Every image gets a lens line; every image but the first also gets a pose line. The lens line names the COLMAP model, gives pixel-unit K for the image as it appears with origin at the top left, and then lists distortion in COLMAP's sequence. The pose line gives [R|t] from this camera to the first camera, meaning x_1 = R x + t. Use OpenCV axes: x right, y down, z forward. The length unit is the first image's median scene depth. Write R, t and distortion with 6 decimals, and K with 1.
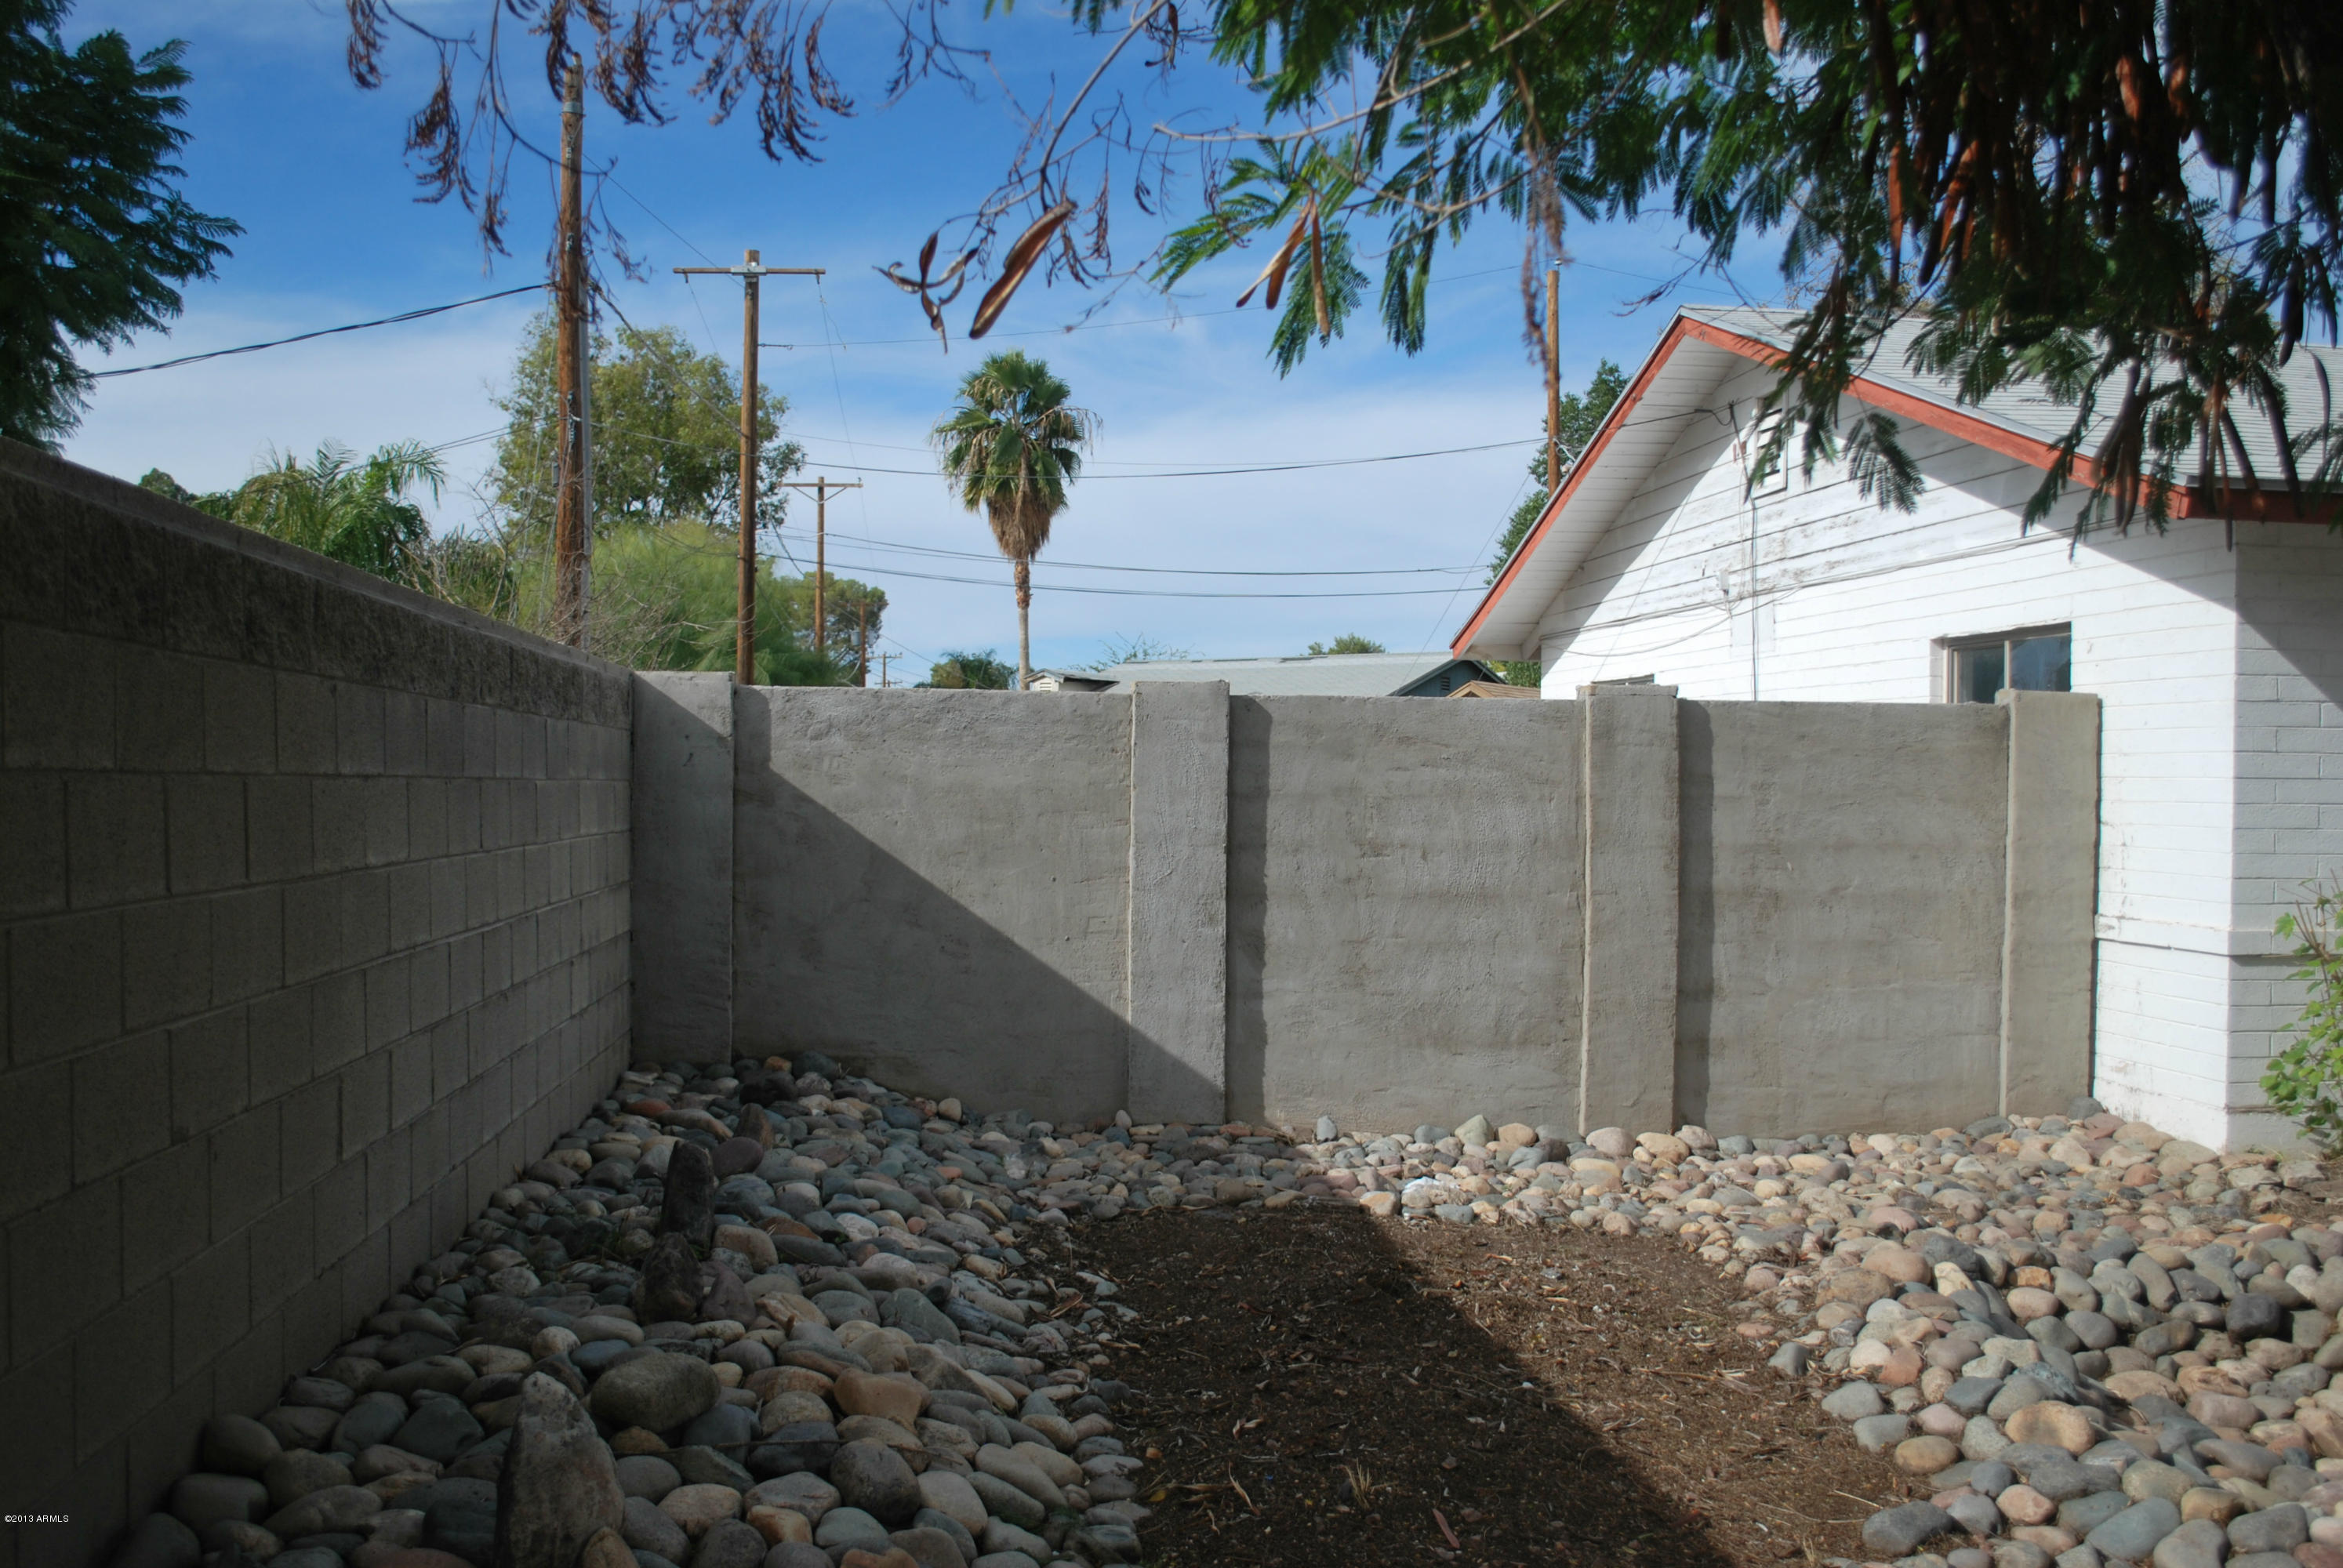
lens RADIAL K [[2143.2, 0, 1189.1], [0, 2143.2, 785.3], [0, 0, 1]] dist [-0.078319, 0.017892]
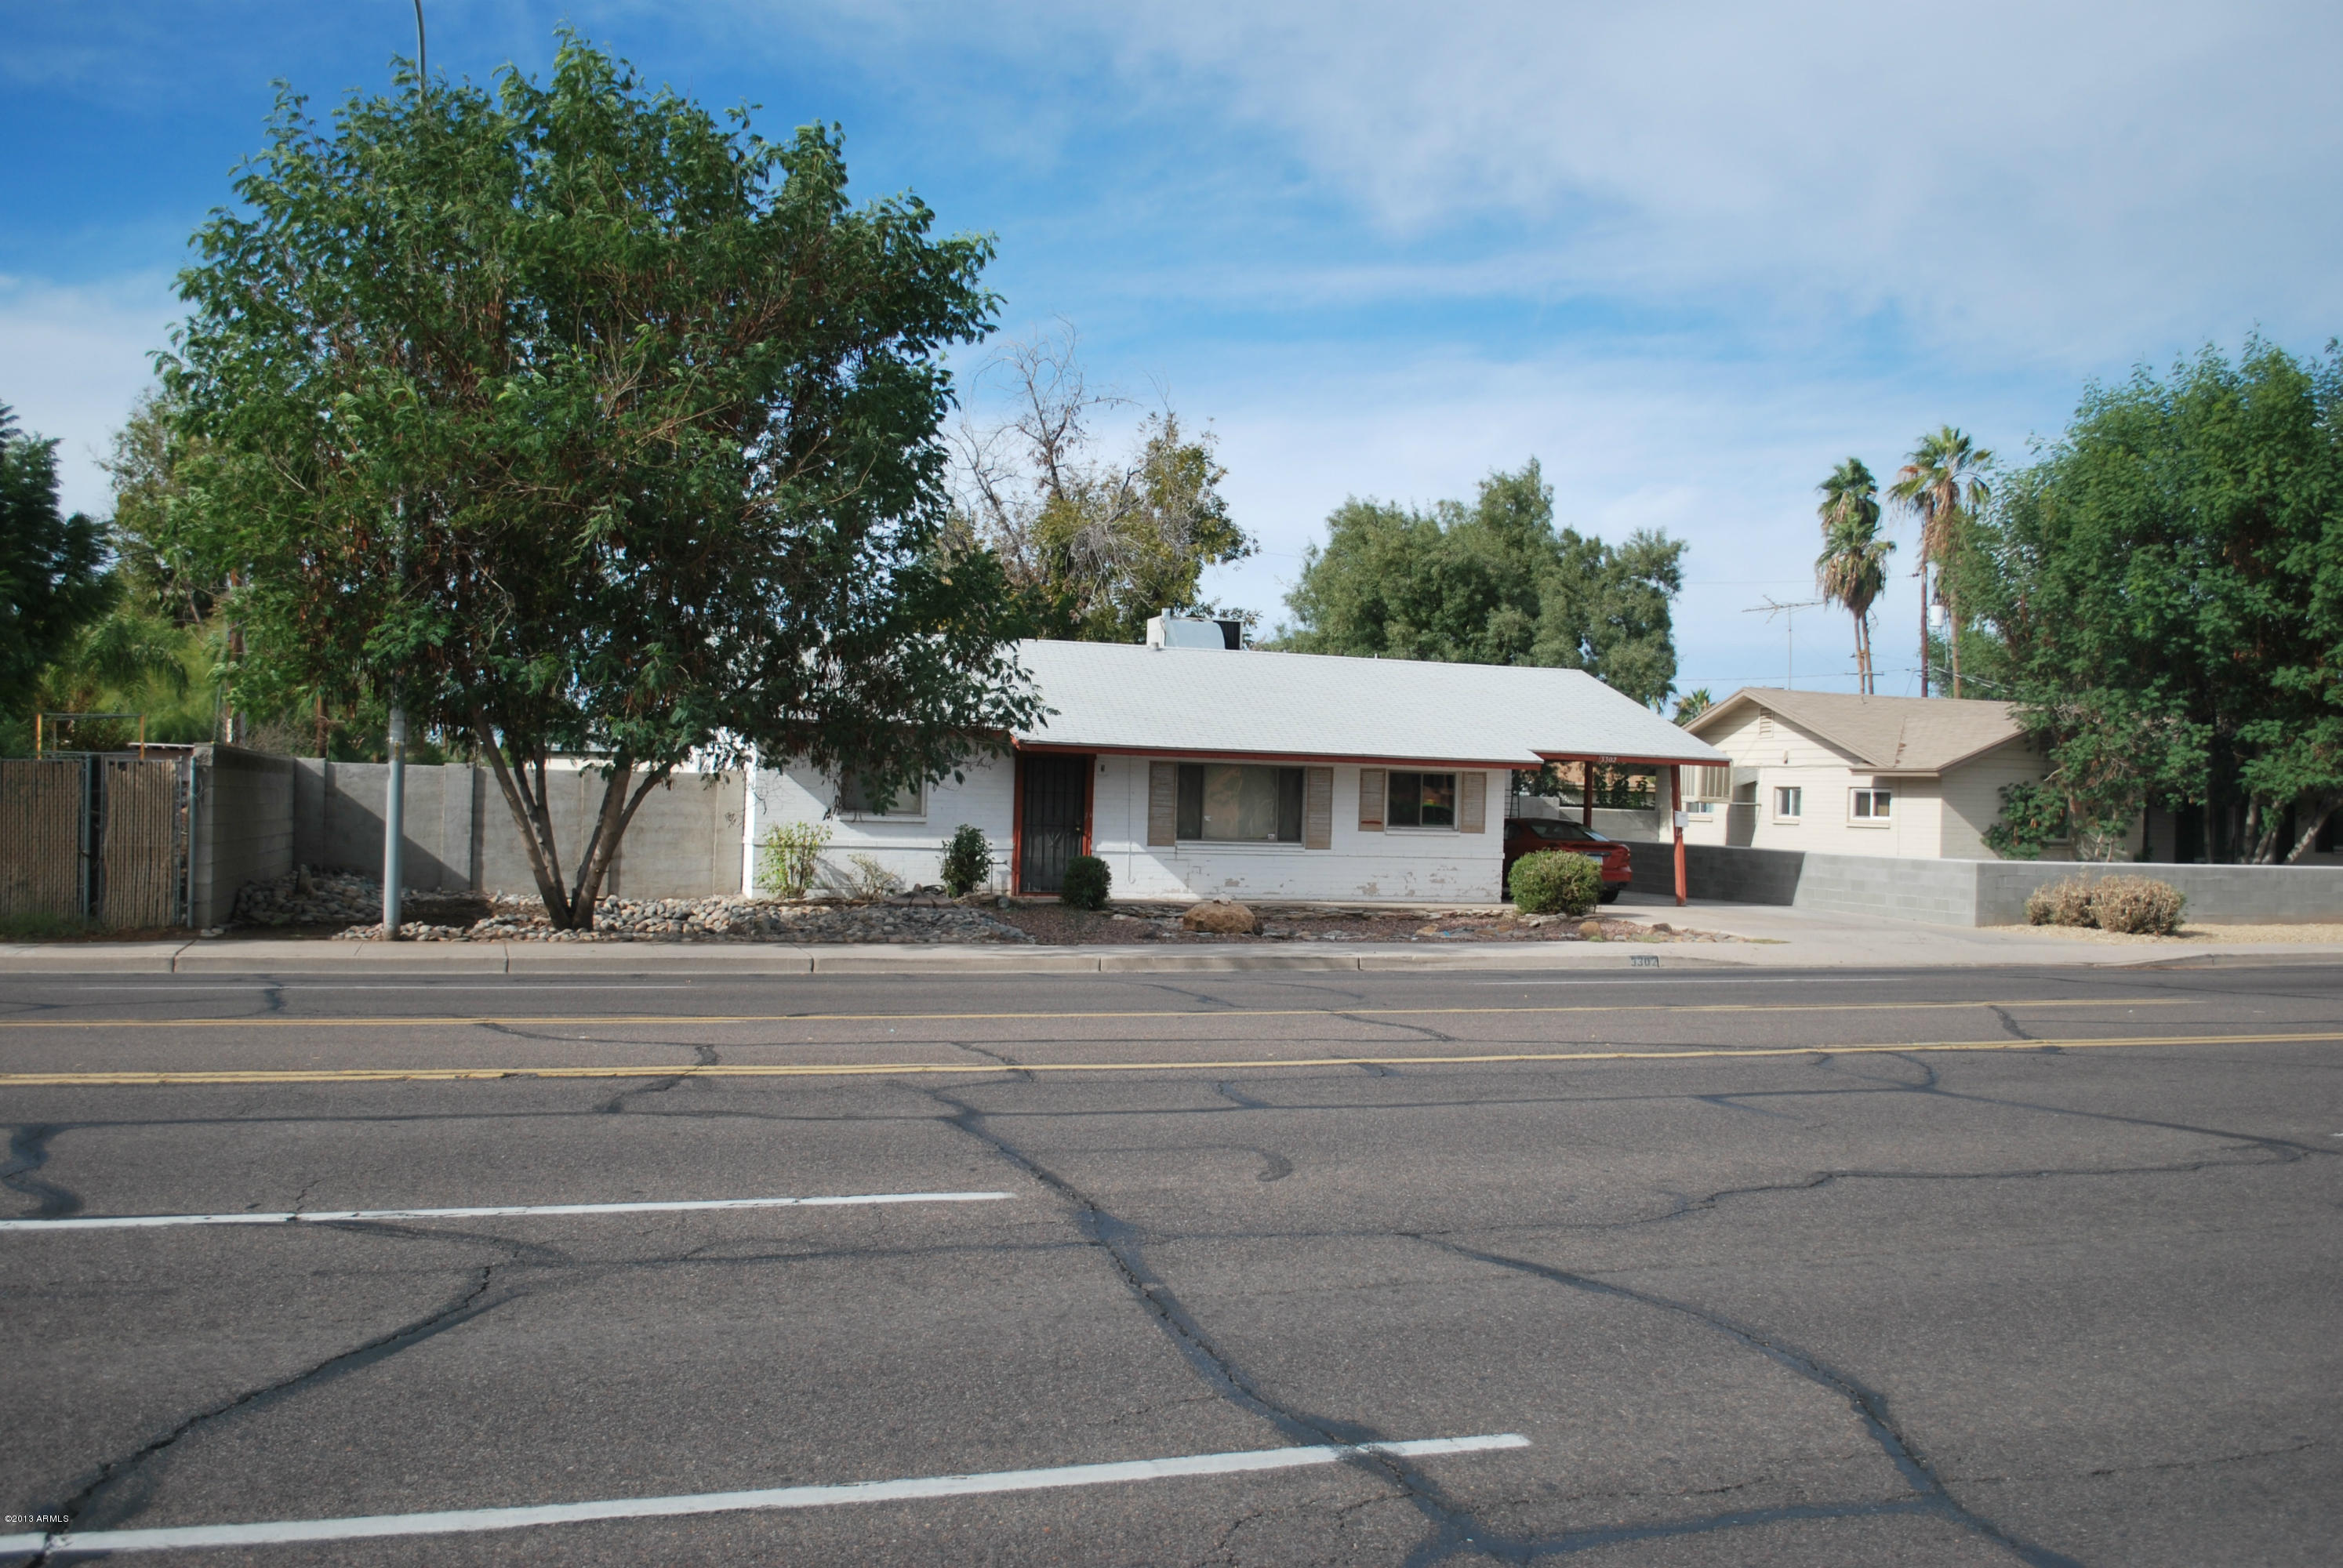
lens RADIAL K [[2143.2, 0, 1189.1], [0, 2143.2, 785.3], [0, 0, 1]] dist [-0.078319, 0.017892]
pose [[0.982023, 0.015768, 0.188101, 0.500584], [-0.013807, 0.999836, -0.011728, 0.010610], [-0.188255, 0.008920, 0.982080, -2.547098]]
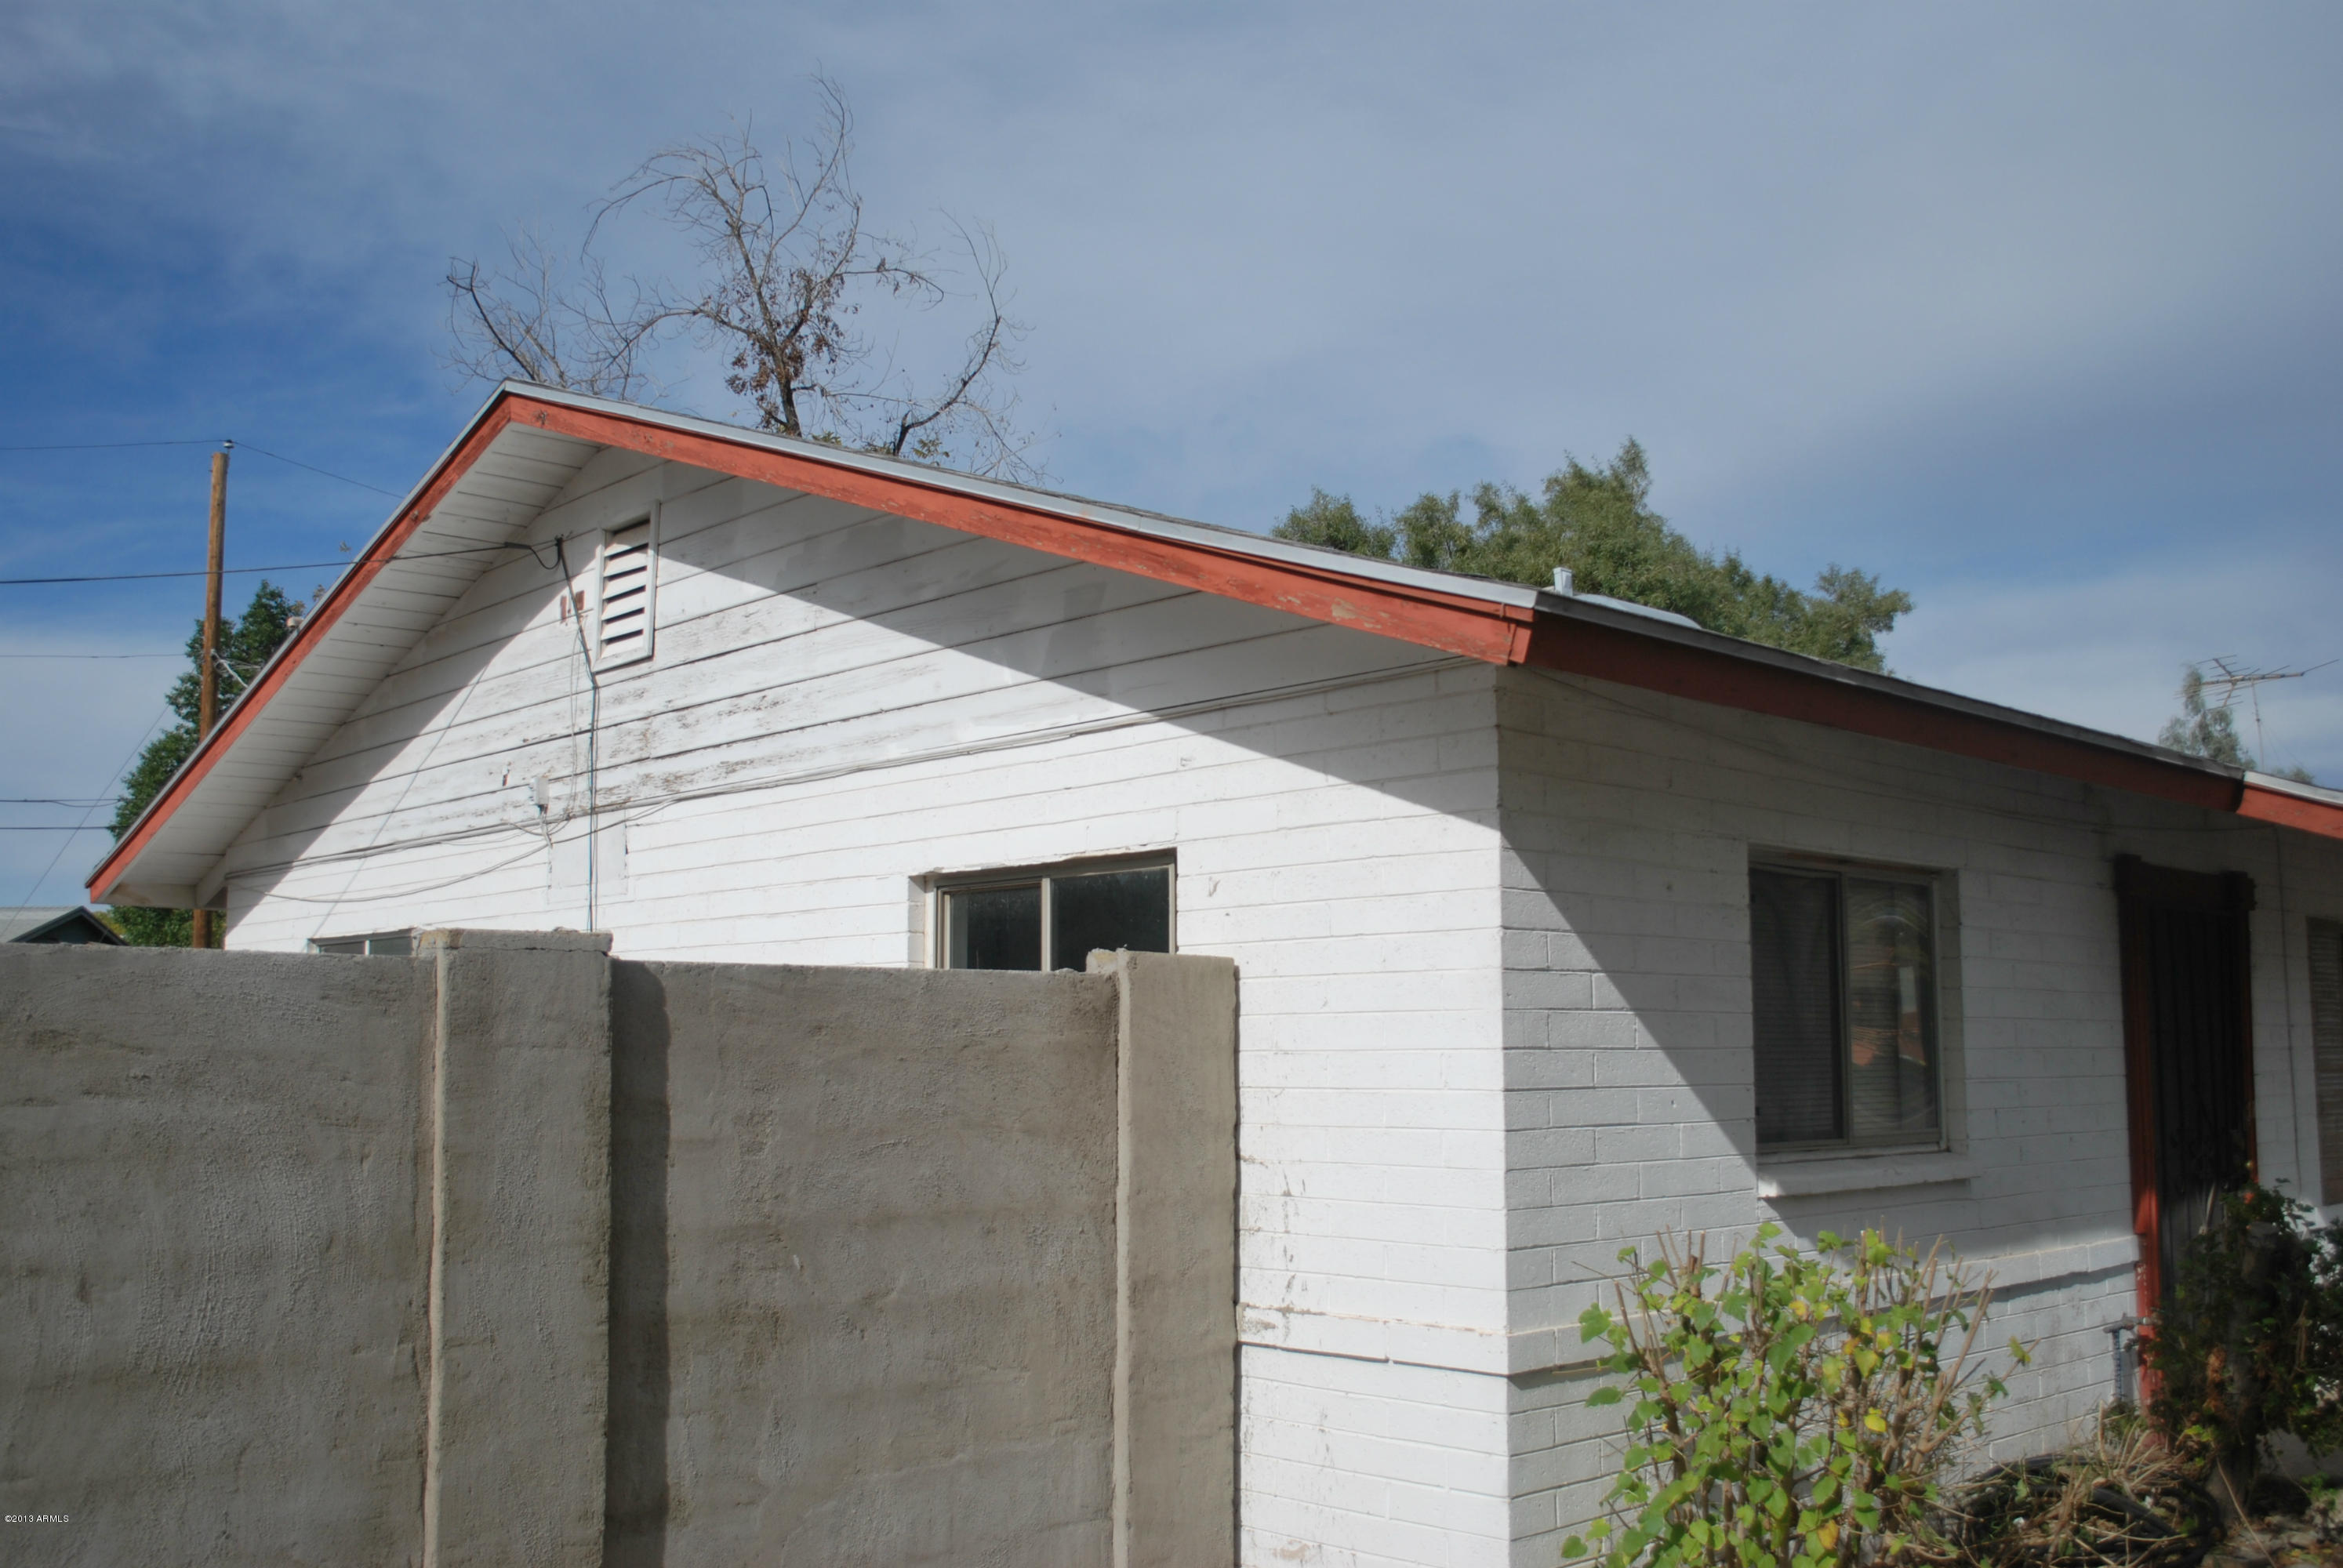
lens RADIAL K [[2143.2, 0, 1189.1], [0, 2143.2, 785.3], [0, 0, 1]] dist [-0.078319, 0.017892]
pose [[0.813968, 0.059138, 0.577891, 0.037309], [0.015347, 0.992268, -0.123160, -0.015730], [-0.580707, 0.109117, 0.806767, 0.486187]]
